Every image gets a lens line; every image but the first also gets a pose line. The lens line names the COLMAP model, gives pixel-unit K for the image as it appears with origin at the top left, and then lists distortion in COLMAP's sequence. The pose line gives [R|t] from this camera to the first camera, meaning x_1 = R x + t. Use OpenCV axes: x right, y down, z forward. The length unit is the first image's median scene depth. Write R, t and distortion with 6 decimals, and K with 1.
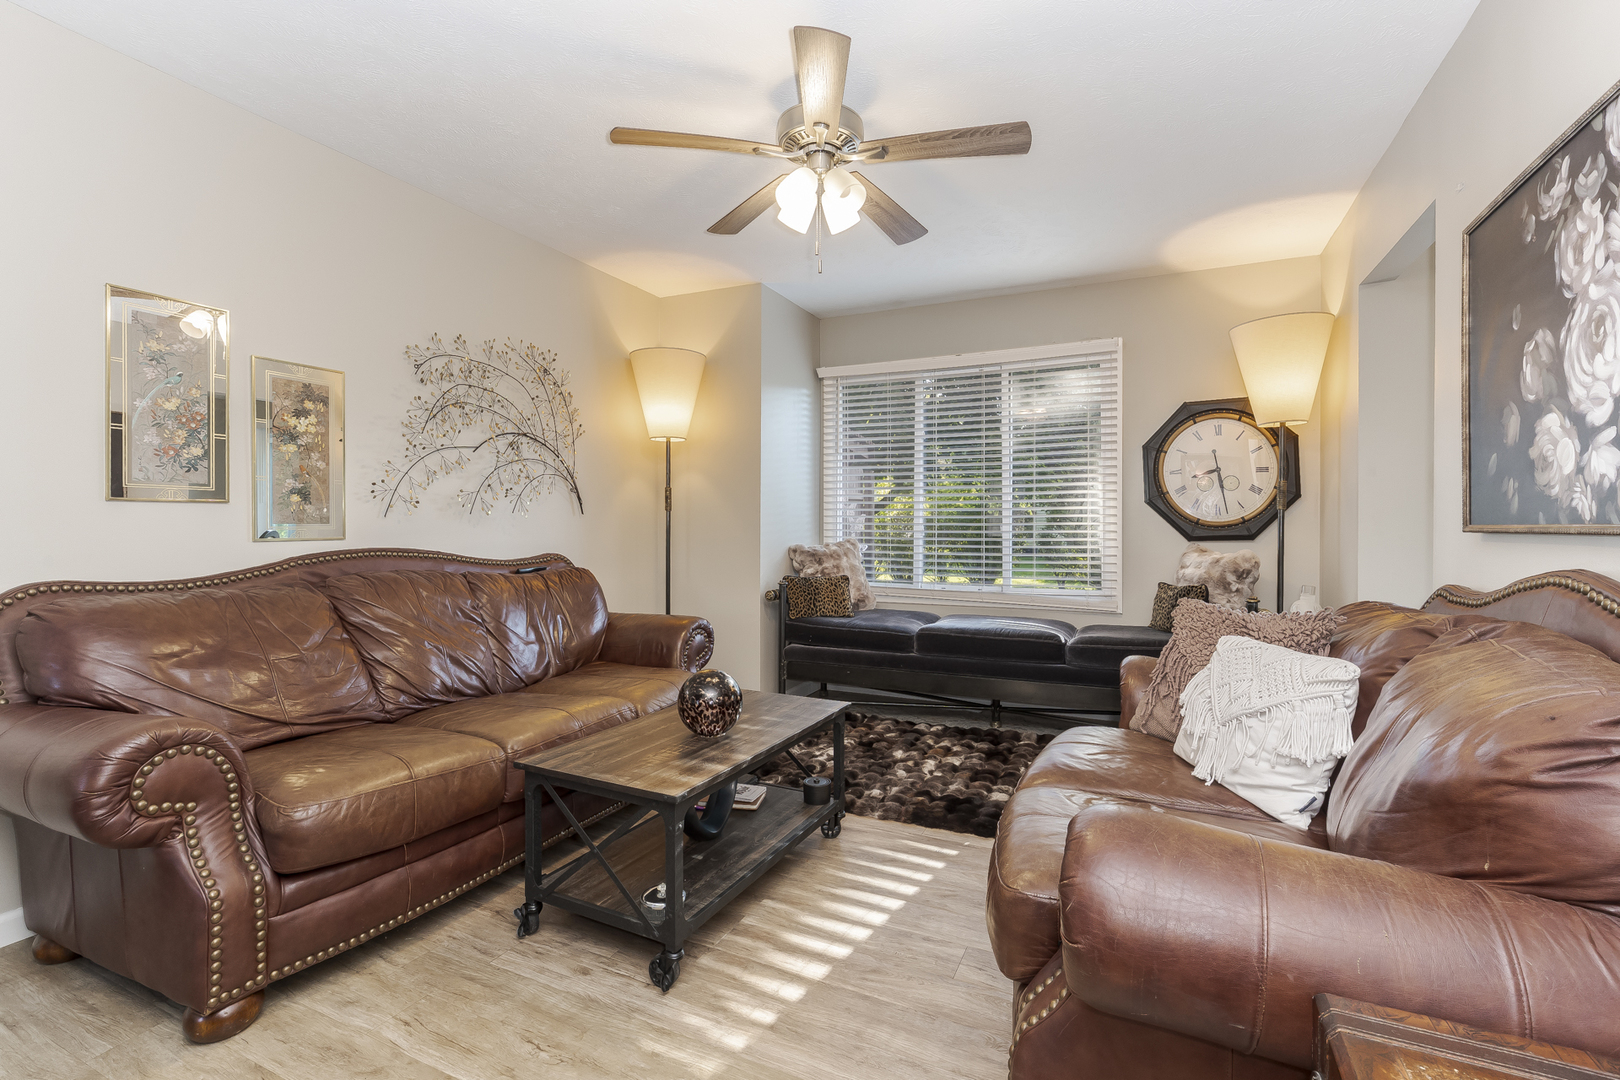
lens RADIAL K [[731.4, 0, 803.2], [0, 731.4, 531.6], [0, 0, 1]] dist [-0.011611, 0.004108]
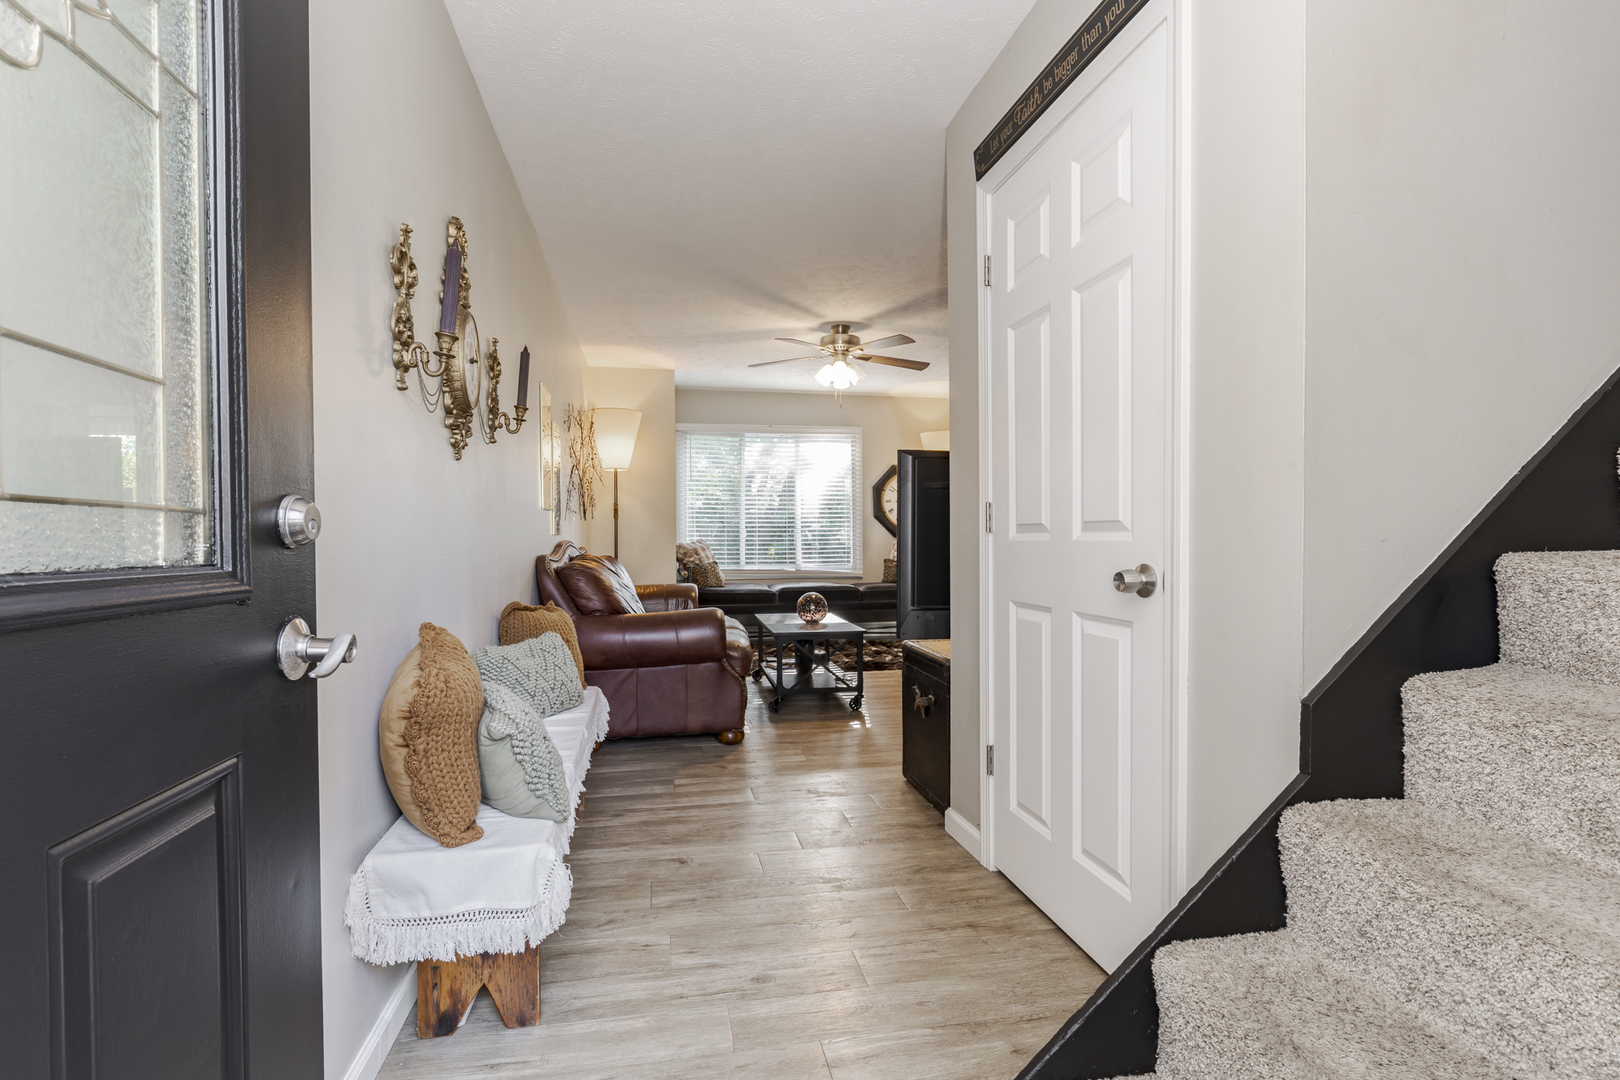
lens RADIAL K [[731.4, 0, 804.3], [0, 731.4, 544.6], [0, 0, 1]] dist [-0.011611, 0.004108]
pose [[0.796240, -0.011539, 0.604871, -1.277544], [0.010614, 0.999931, 0.005103, 0.030122], [-0.604888, 0.002357, 0.796307, -0.605837]]
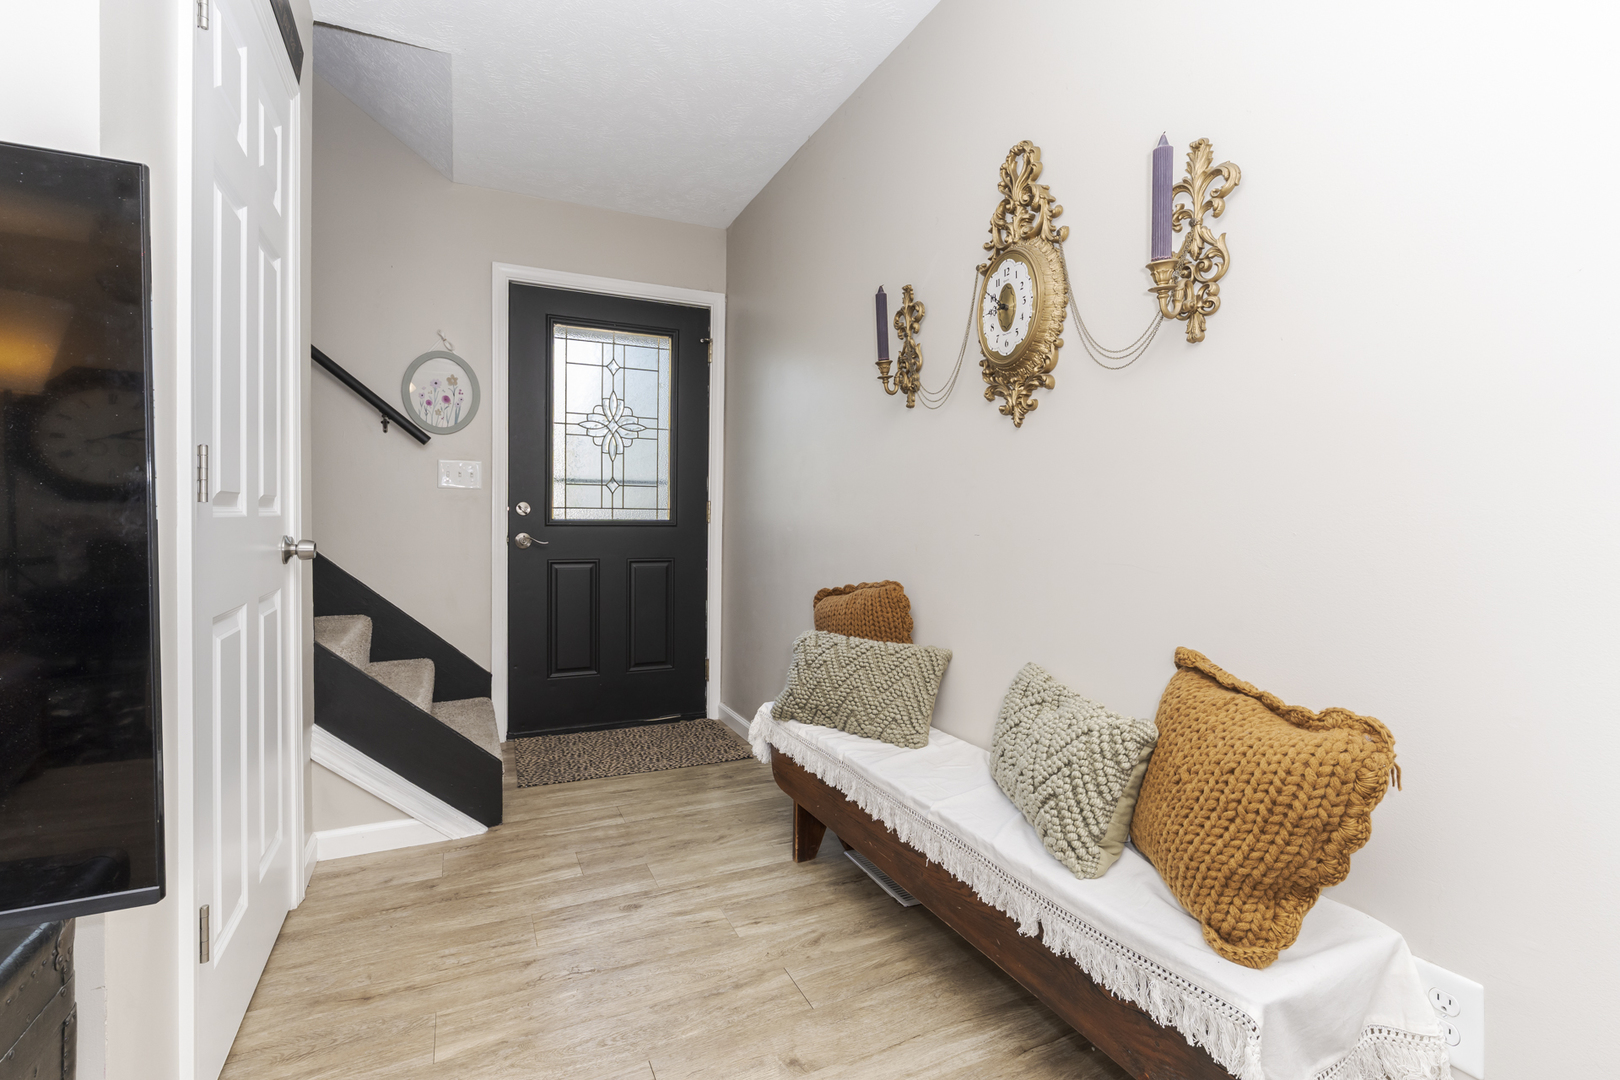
lens RADIAL K [[731.4, 0, 802.9], [0, 731.4, 538.9], [0, 0, 1]] dist [-0.011611, 0.004108]
pose [[-0.627707, 0.013588, -0.778331, -0.478691], [-0.024389, 0.999014, 0.037110, 0.028147], [0.778067, 0.042277, -0.626757, 0.490848]]
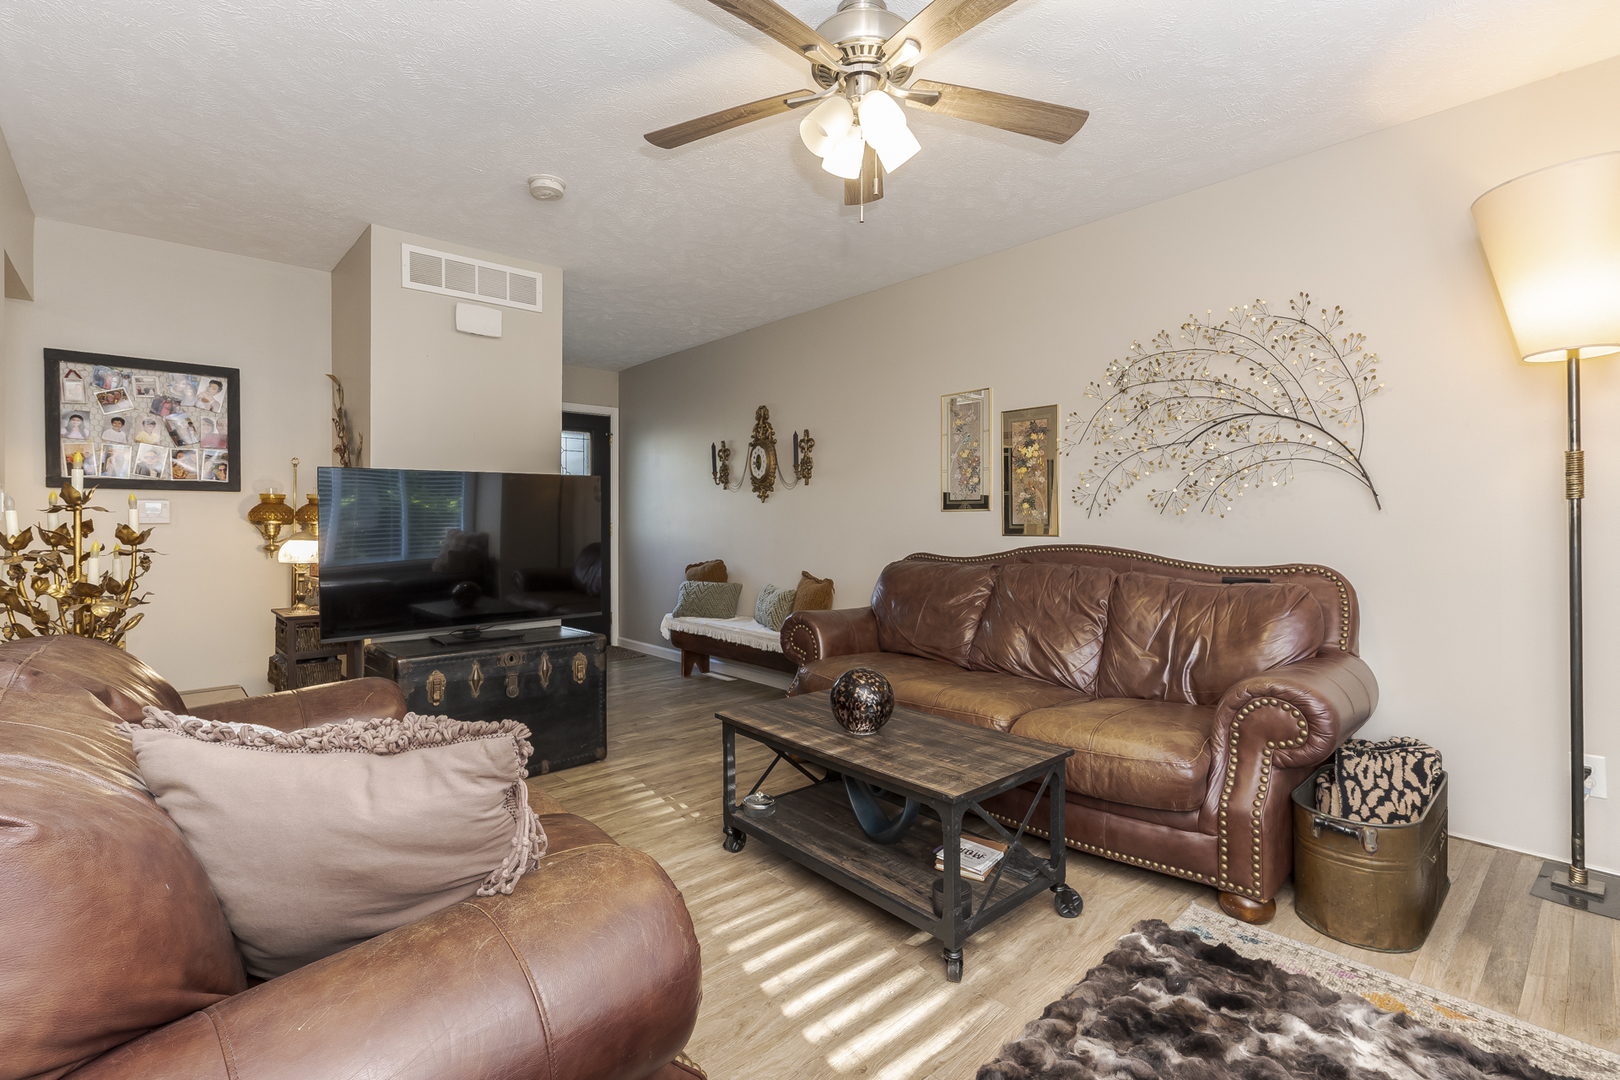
lens RADIAL K [[731.4, 0, 810.9], [0, 731.4, 531.4], [0, 0, 1]] dist [-0.011611, 0.004108]
pose [[-0.389620, 0.013806, -0.920872, 0.750640], [-0.008448, 0.999792, 0.018563, -0.019028], [0.920937, 0.015012, -0.389422, 1.166668]]
